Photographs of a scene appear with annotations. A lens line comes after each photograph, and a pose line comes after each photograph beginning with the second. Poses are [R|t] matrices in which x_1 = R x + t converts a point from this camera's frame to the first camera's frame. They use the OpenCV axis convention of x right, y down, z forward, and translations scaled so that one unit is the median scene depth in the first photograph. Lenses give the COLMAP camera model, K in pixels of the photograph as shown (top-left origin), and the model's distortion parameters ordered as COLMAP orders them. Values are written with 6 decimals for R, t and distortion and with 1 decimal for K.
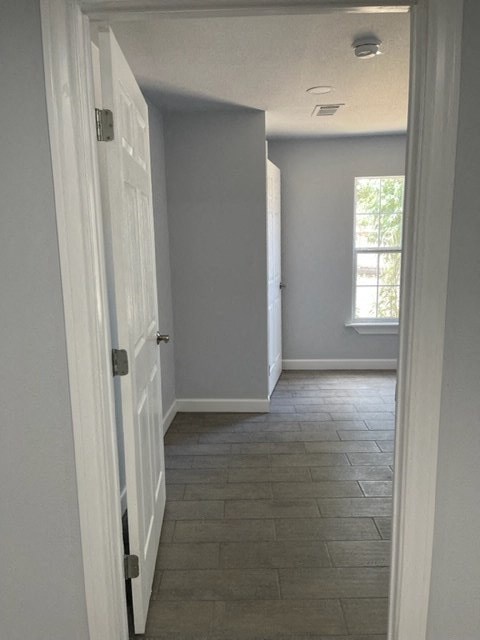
lens RADIAL K [[491.4, 0, 233.2], [0, 491.4, 319.5], [0, 0, 1]] dist [0.020249, -0.007560]
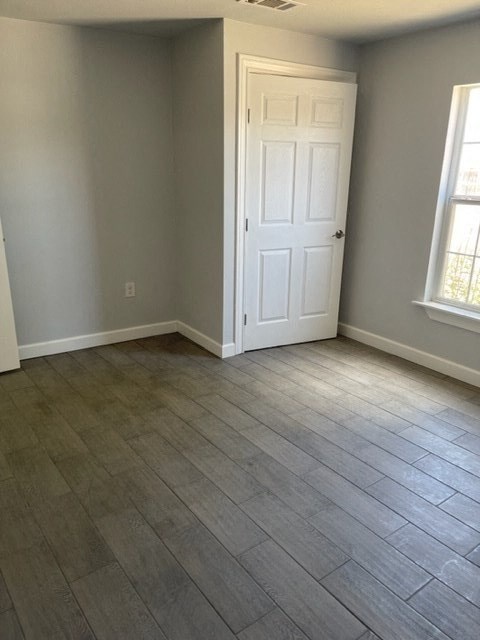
lens RADIAL K [[463.0, 0, 240.0], [0, 463.0, 320.0], [0, 0, 1]] dist [0.020626, -0.001452]
pose [[0.611042, 0.262874, -0.746676, 0.632071], [-0.171744, 0.964808, 0.199122, -0.059351], [0.772743, 0.006565, 0.634685, 0.379609]]
